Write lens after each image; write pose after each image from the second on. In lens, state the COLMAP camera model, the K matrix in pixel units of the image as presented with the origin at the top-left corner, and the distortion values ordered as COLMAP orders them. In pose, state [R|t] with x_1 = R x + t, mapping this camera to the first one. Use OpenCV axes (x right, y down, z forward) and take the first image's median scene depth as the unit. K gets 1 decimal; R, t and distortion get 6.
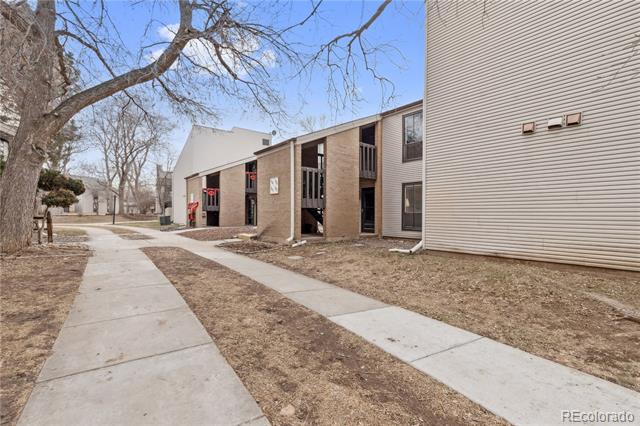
lens RADIAL K [[290.4, 0, 322.2], [0, 290.4, 214.2], [0, 0, 1]] dist [0.006652, 0.000692]
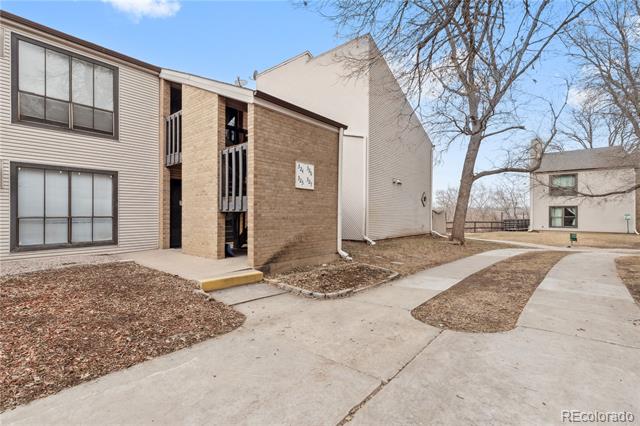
lens RADIAL K [[290.4, 0, 322.5], [0, 290.4, 215.2], [0, 0, 1]] dist [0.006652, 0.000692]
pose [[-0.175805, -0.009199, 0.984382, -0.787652], [-0.019510, 0.999792, 0.005859, -0.018821], [-0.984232, -0.018176, -0.175948, 1.081136]]
